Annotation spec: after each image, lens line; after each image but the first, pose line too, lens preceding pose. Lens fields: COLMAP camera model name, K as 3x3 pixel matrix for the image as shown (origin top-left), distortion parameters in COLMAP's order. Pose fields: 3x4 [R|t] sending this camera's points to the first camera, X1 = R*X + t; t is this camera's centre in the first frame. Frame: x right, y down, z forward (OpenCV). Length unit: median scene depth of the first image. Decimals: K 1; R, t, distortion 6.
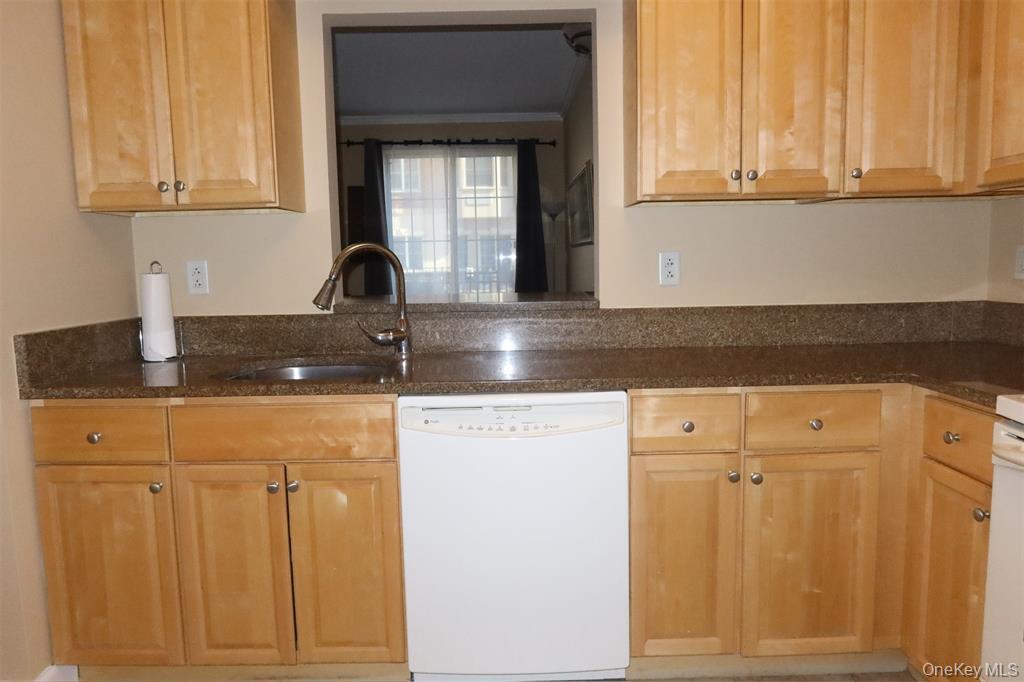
lens RADIAL K [[702.9, 0, 496.5], [0, 702.9, 342.2], [0, 0, 1]] dist [-0.019945, -0.000775]
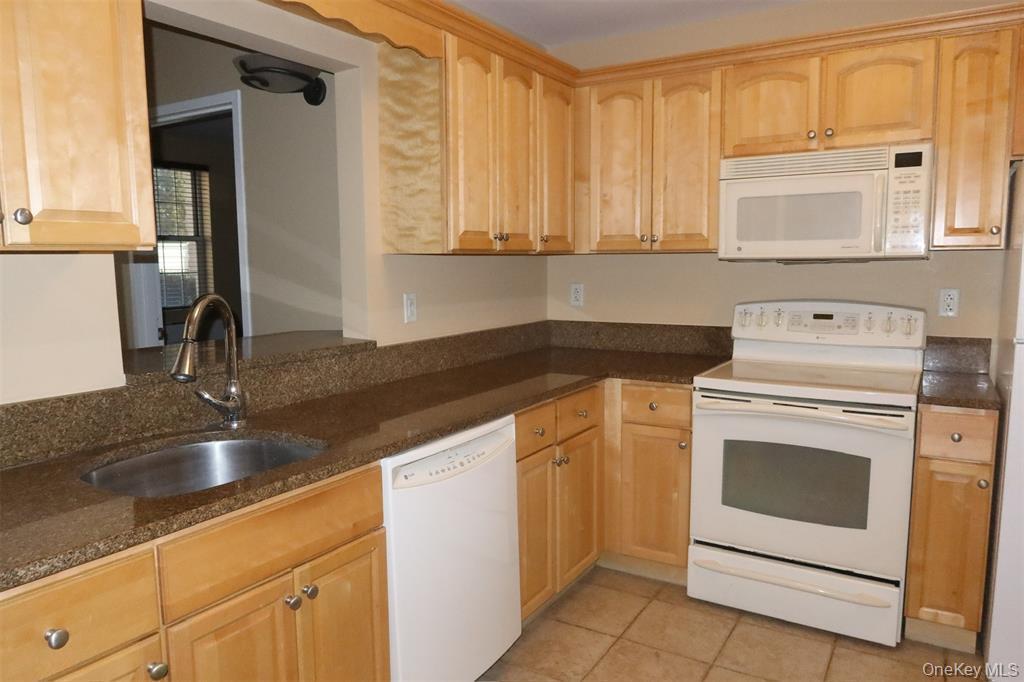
lens RADIAL K [[702.9, 0, 496.5], [0, 702.9, 342.2], [0, 0, 1]] dist [-0.019945, -0.000775]
pose [[0.535793, -0.083428, 0.840218, -0.757565], [0.097708, 0.994548, 0.036445, -0.089922], [-0.838677, 0.062569, 0.541023, 0.303756]]
